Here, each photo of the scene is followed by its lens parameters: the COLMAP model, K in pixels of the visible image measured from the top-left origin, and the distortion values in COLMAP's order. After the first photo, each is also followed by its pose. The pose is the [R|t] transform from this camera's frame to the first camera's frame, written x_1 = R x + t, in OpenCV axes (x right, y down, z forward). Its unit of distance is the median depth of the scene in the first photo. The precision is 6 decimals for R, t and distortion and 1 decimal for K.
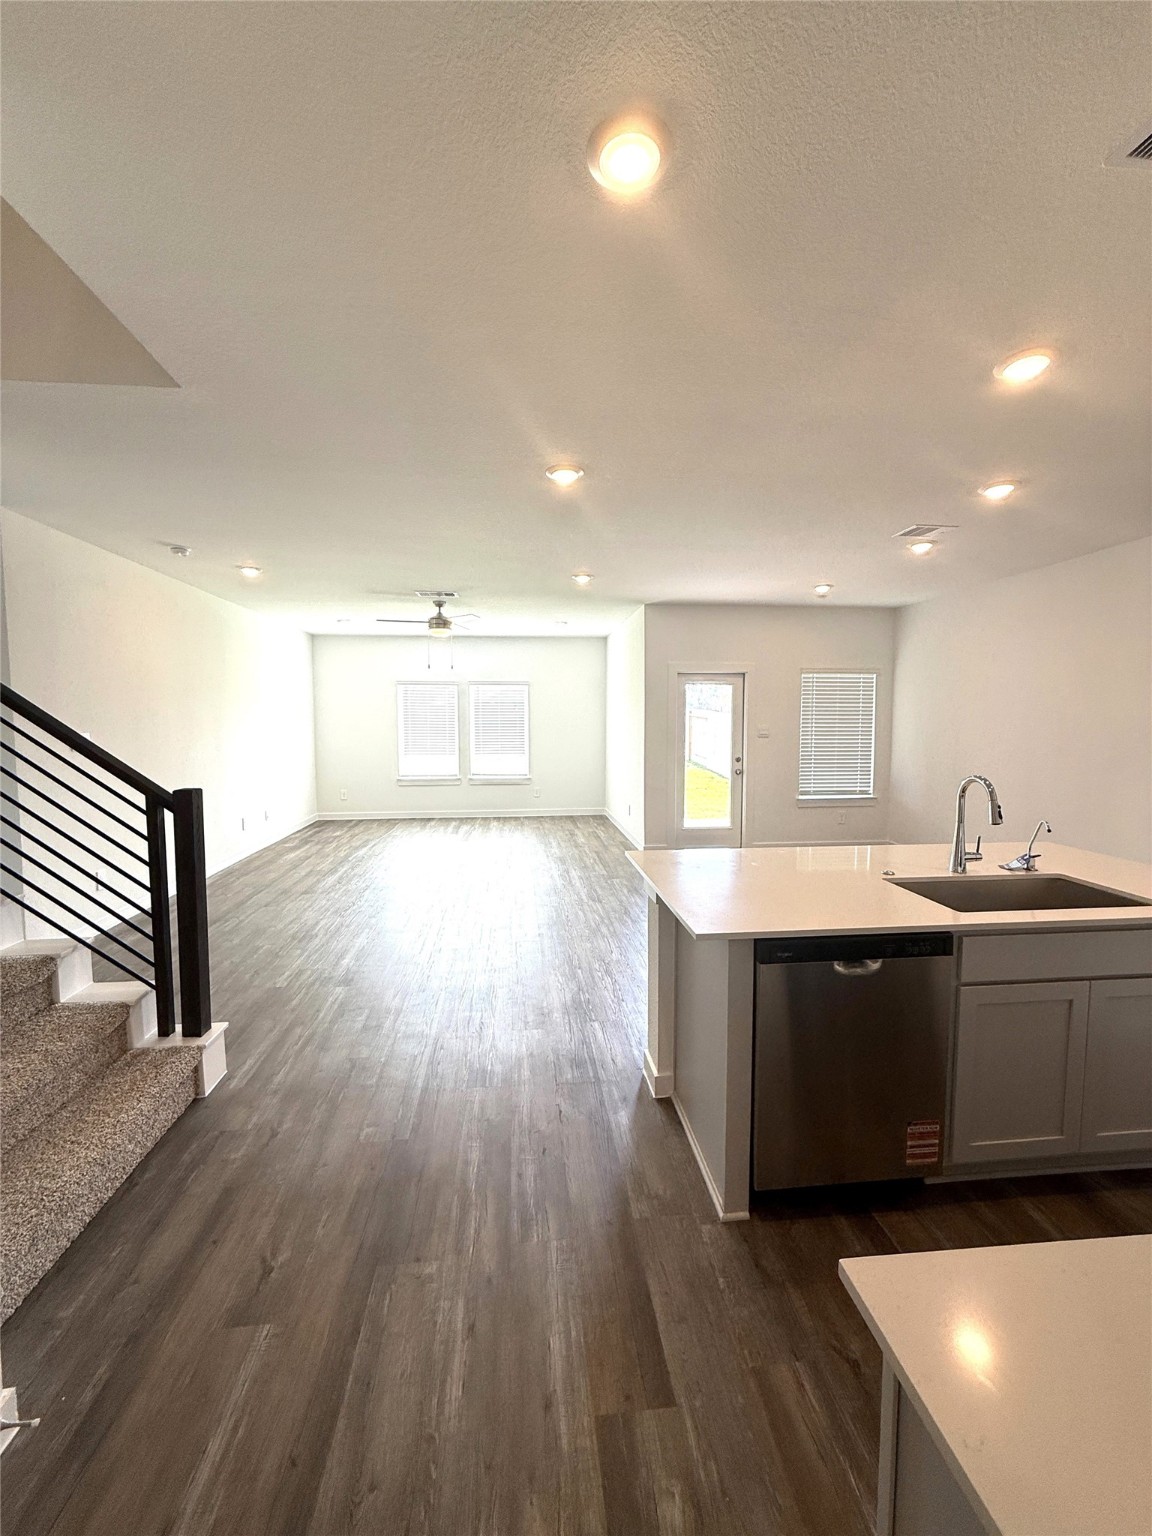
lens RADIAL K [[616.0, 0, 574.1], [0, 616.0, 762.0], [0, 0, 1]] dist [0.001114, 0.000350]
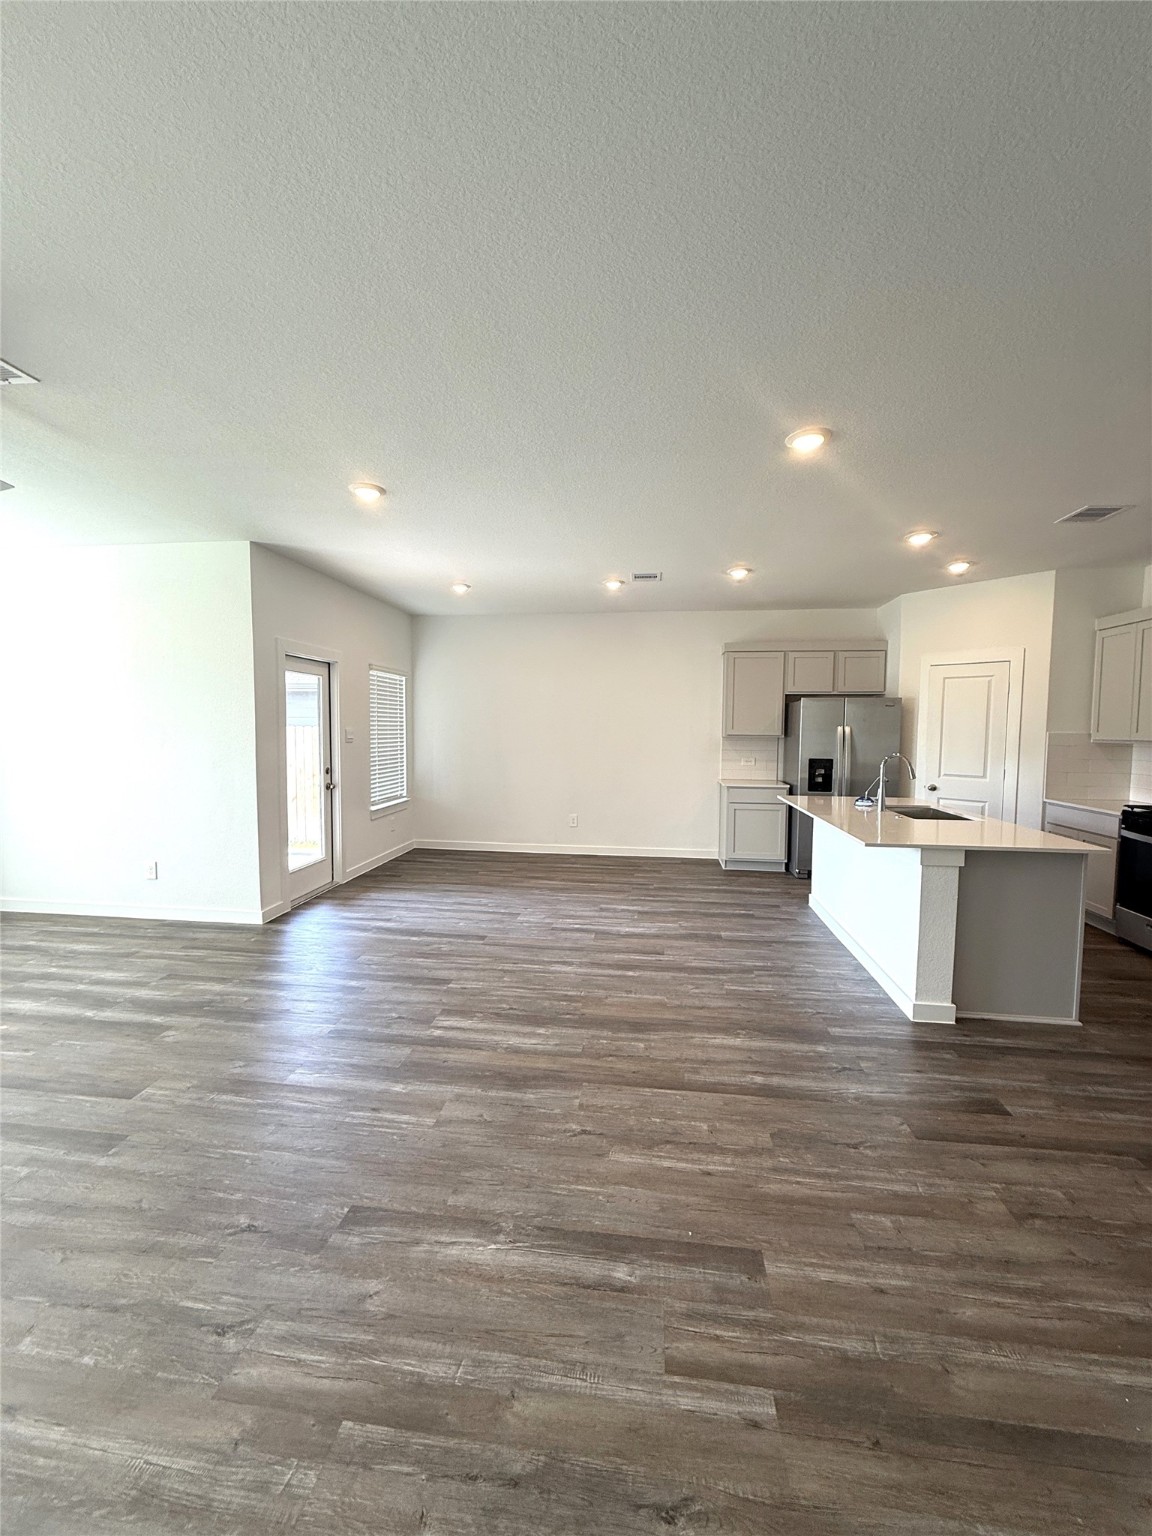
lens RADIAL K [[596.7, 0, 573.4], [0, 596.7, 728.9], [0, 0, 1]] dist [-0.001622, -0.000492]
pose [[0.218491, -0.003571, 0.975832, -0.969013], [0.065802, 0.997771, -0.011082, -0.068597], [-0.973618, 0.066633, 0.218239, 1.254009]]
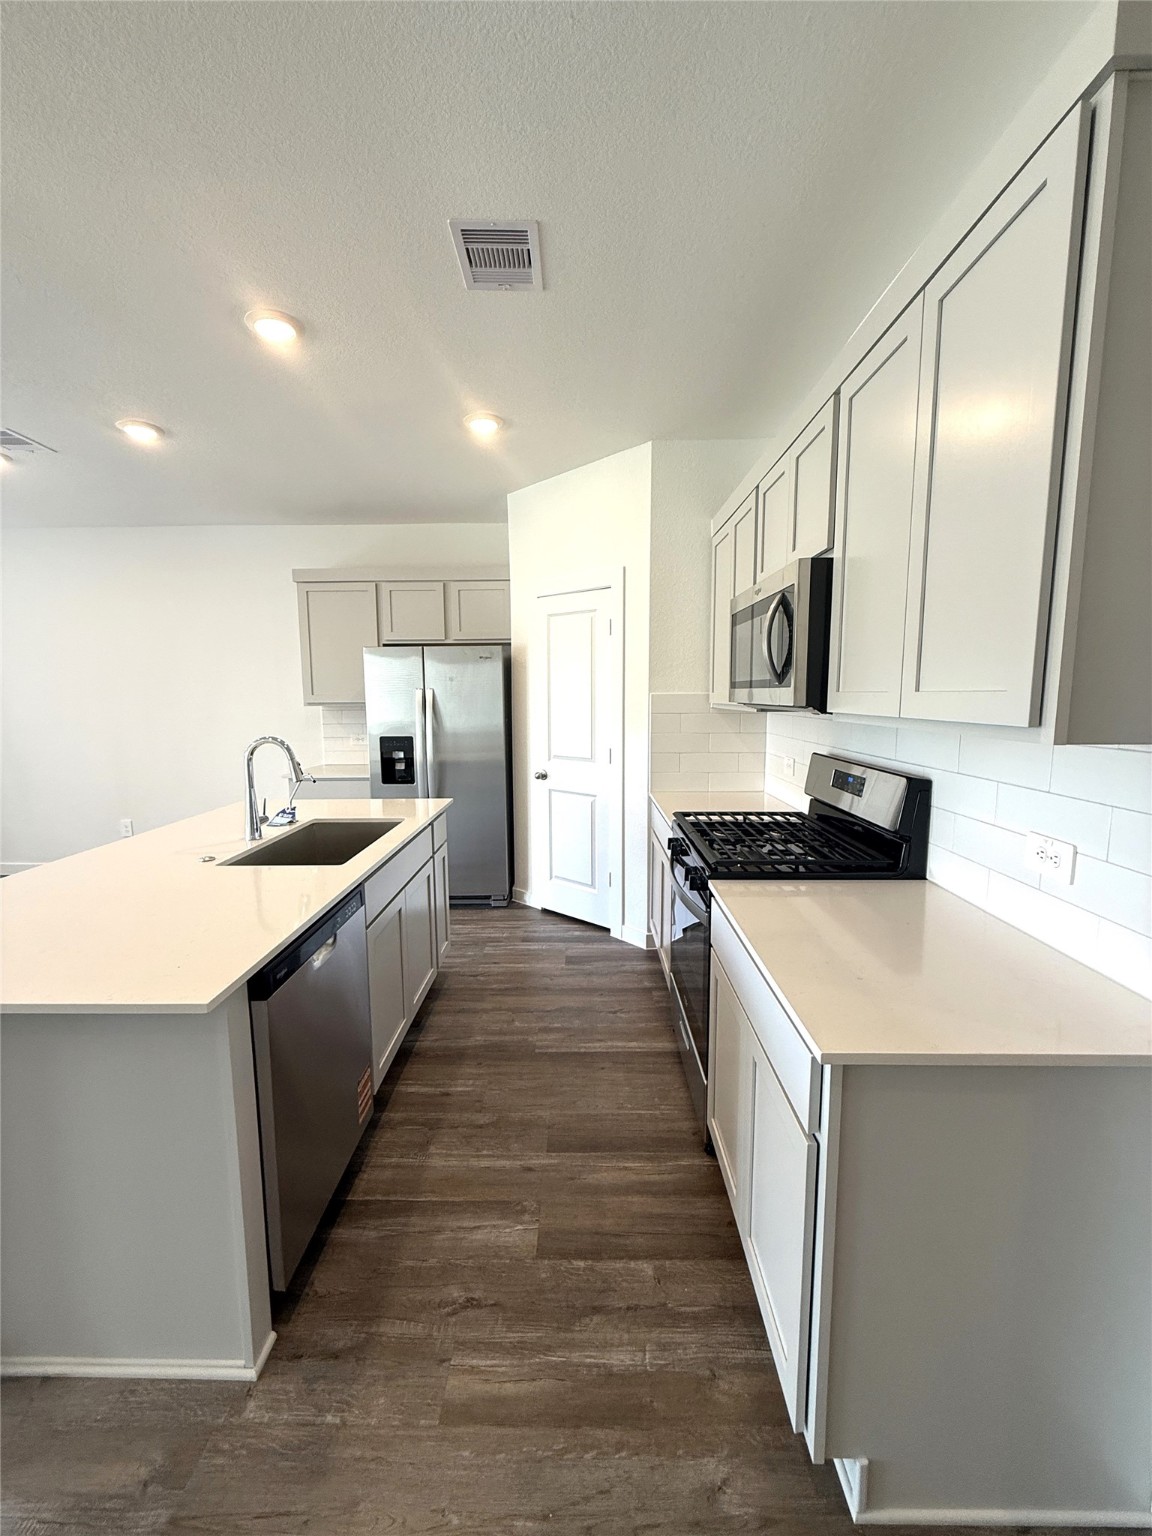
lens RADIAL K [[616.0, 0, 574.1], [0, 616.0, 762.0], [0, 0, 1]] dist [0.001114, 0.000350]
pose [[0.114197, -0.117949, 0.986432, -0.255186], [0.079122, 0.990853, 0.109318, -0.005920], [-0.990302, 0.065565, 0.122485, 0.383072]]
